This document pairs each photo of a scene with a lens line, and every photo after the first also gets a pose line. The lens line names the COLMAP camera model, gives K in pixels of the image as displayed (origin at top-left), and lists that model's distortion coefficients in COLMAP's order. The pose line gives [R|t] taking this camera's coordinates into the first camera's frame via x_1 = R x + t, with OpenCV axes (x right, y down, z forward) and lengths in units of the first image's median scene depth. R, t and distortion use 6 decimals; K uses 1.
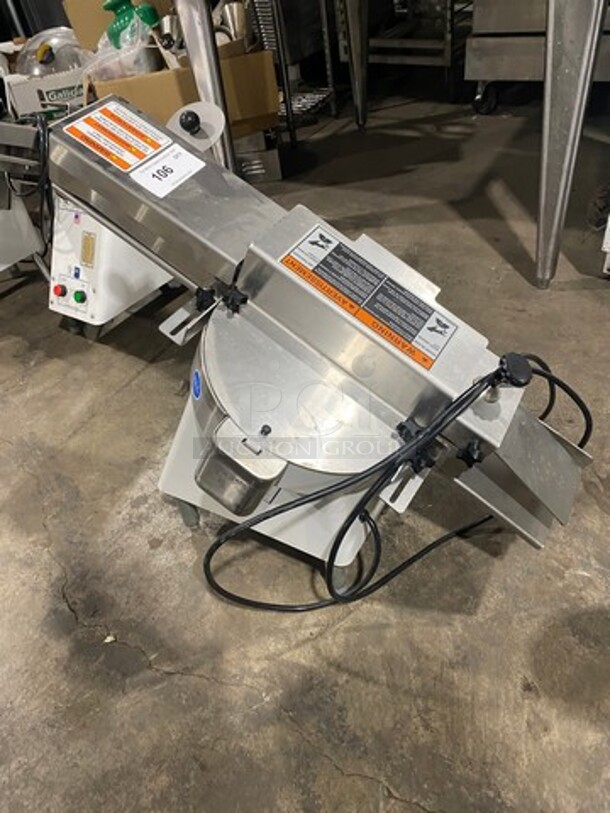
lens RADIAL K [[597.3, 0, 296.4], [0, 597.3, 406.0], [0, 0, 1]] dist [0.004134, -0.004762]
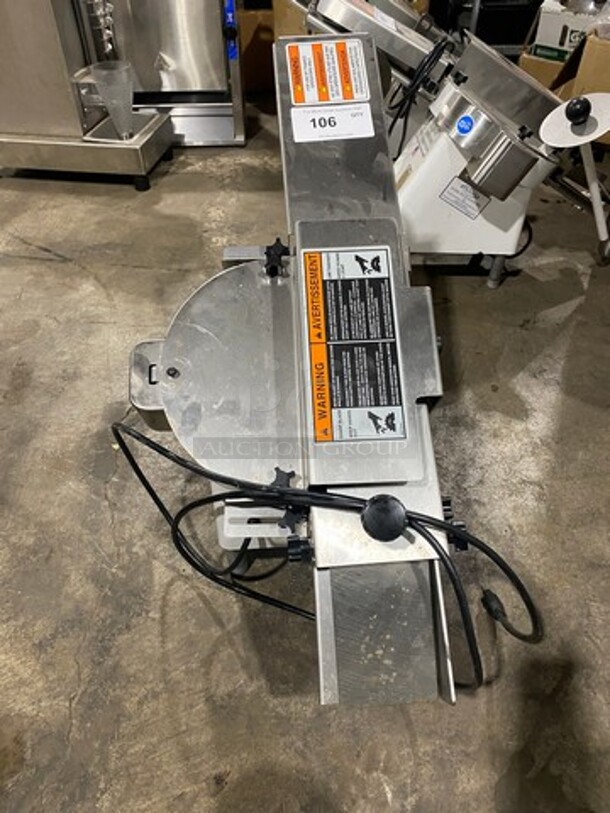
lens RADIAL K [[597.3, 0, 296.4], [0, 597.3, 406.0], [0, 0, 1]] dist [0.004134, -0.004762]
pose [[0.561302, 0.655702, -0.504970, 0.571263], [-0.602738, 0.741998, 0.293505, -0.316412], [0.567139, 0.139620, 0.811702, 0.252484]]
